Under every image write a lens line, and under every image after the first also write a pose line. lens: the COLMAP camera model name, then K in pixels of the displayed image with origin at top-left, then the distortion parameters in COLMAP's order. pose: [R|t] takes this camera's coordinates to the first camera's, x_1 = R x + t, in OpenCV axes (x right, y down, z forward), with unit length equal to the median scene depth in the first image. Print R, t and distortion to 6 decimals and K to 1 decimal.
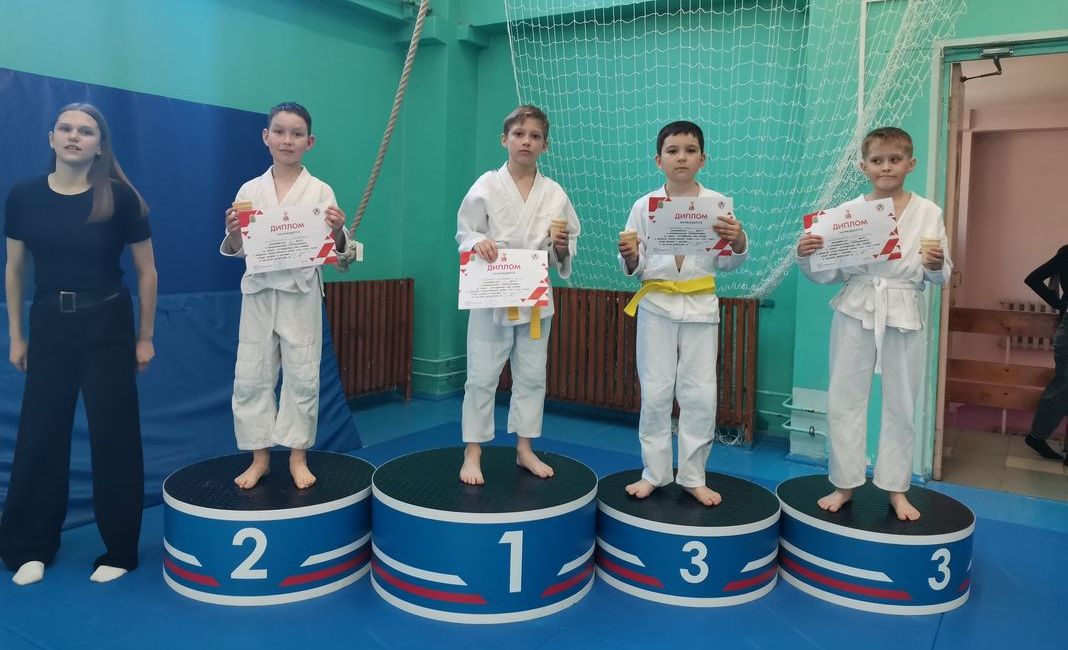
lens RADIAL K [[815.4, 0, 533.5], [0, 815.4, 270.0], [0, 0, 1]] dist [0.011222, -0.081887]
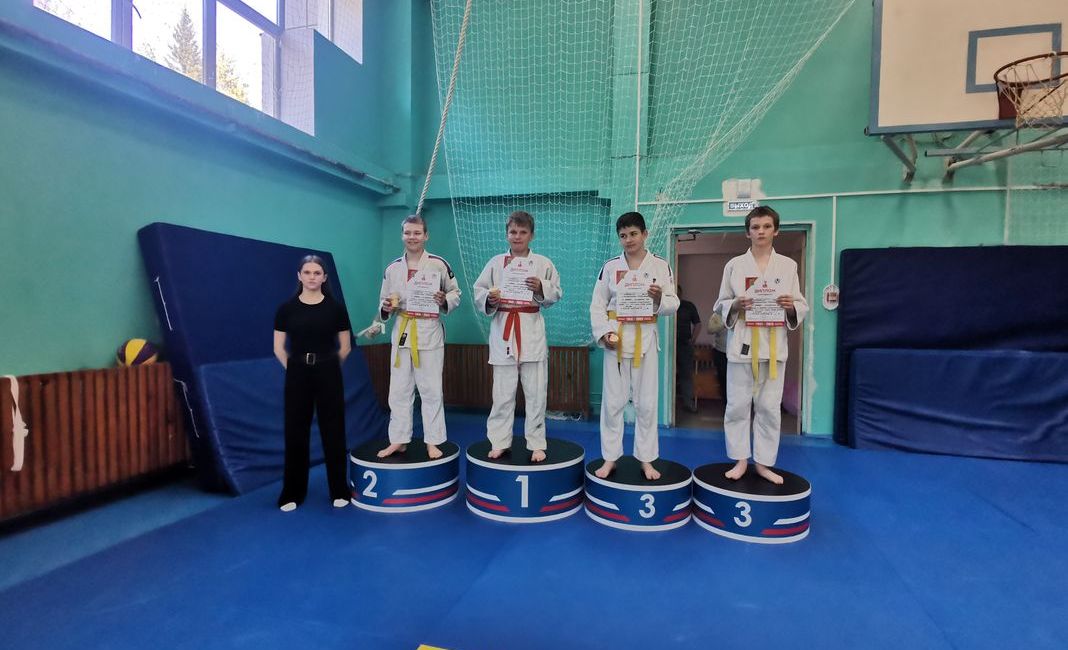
lens RADIAL K [[552.3, 0, 541.9], [0, 552.3, 338.3], [0, 0, 1]] dist [-0.018726, 0.003302]
pose [[0.953823, -0.031615, 0.298700, -0.270077], [0.029146, 0.999494, 0.012718, -0.006287], [-0.298951, -0.003425, 0.954262, -0.299945]]
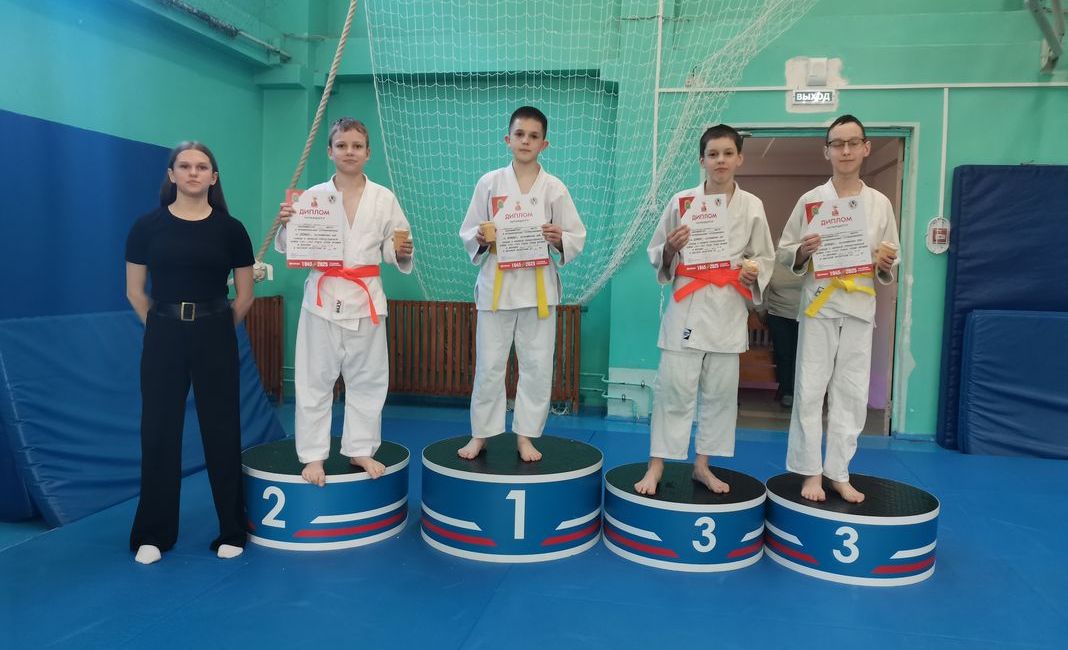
lens RADIAL K [[815.4, 0, 537.6], [0, 815.4, 328.1], [0, 0, 1]] dist [0.011222, -0.081887]
pose [[0.928068, -0.032906, 0.370955, -0.325382], [0.017146, 0.998808, 0.045704, 0.011792], [-0.372016, -0.036056, 0.927526, -0.251293]]
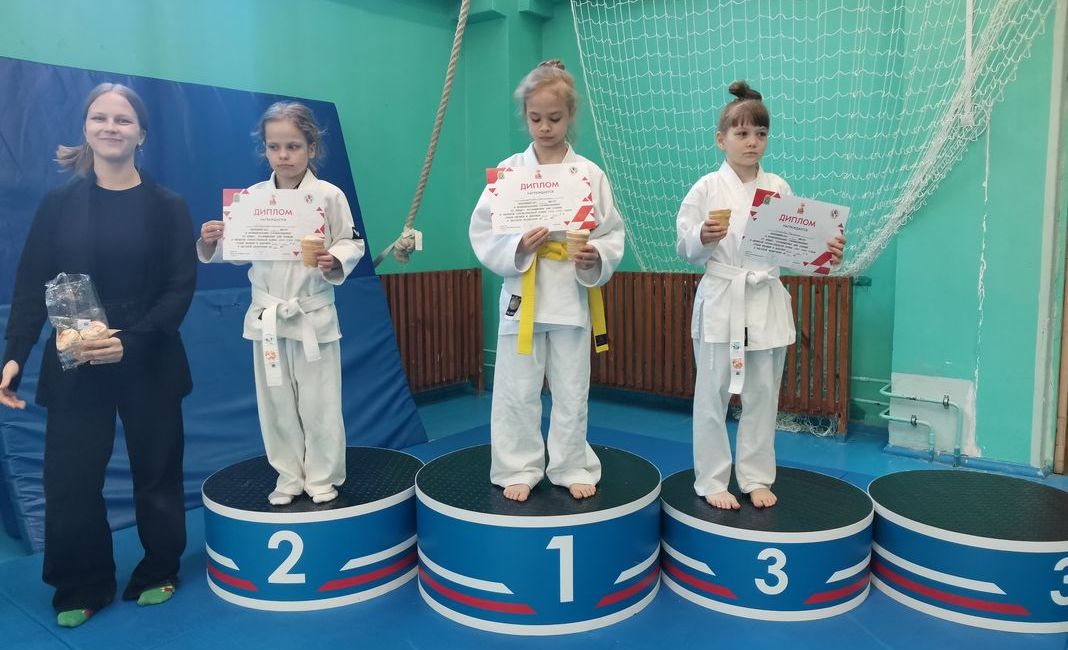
lens RADIAL K [[815.4, 0, 527.9], [0, 815.4, 318.2], [0, 0, 1]] dist [0.011222, -0.081887]
pose [[0.992385, -0.025815, -0.120443, 0.029971], [0.033969, 0.997231, 0.066149, 0.010809], [0.118401, -0.069737, 0.990514, 0.067650]]
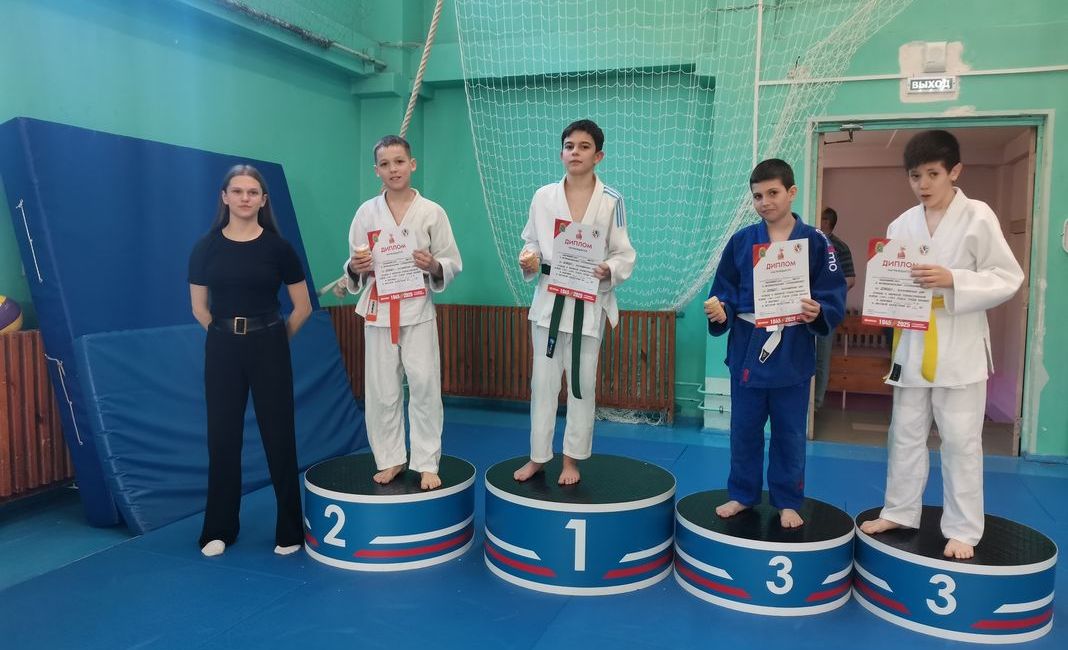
lens RADIAL K [[815.4, 0, 534.3], [0, 815.4, 327.3], [0, 0, 1]] dist [0.011222, -0.081887]
pose [[0.974158, -0.032808, 0.223471, -0.258785], [0.022607, 0.998589, 0.048054, -0.006898], [-0.224732, -0.041760, 0.973525, -0.230942]]
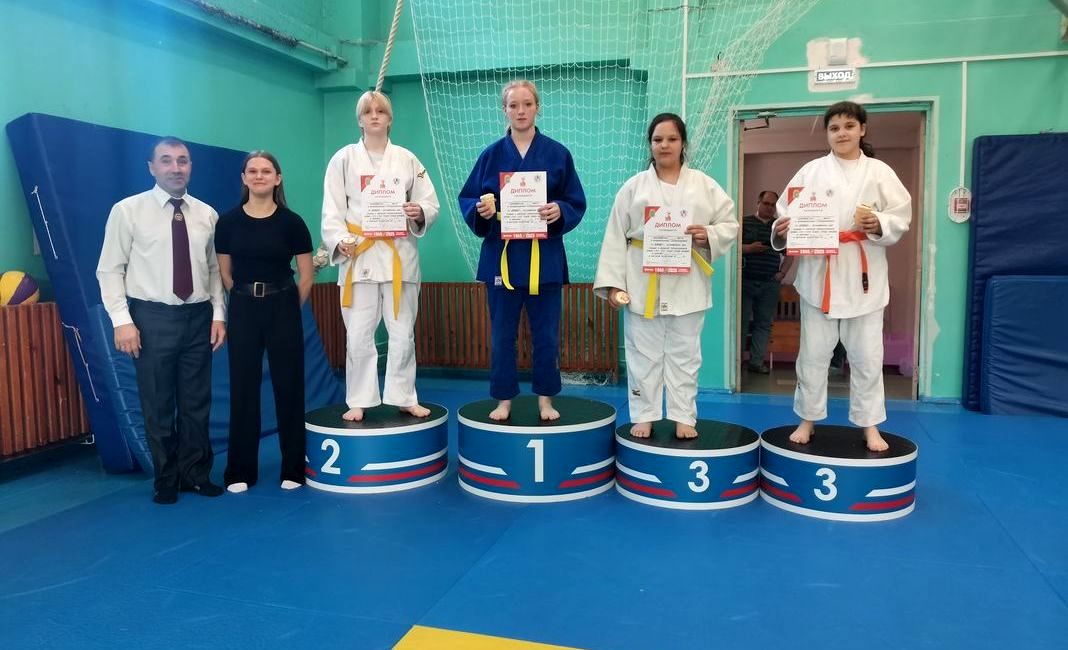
lens RADIAL K [[815.4, 0, 535.5], [0, 815.4, 329.3], [0, 0, 1]] dist [0.011222, -0.081887]
pose [[0.957616, -0.060445, 0.281633, -0.305030], [0.044334, 0.997013, 0.063238, 0.023605], [-0.284614, -0.048072, 0.957436, -0.377047]]
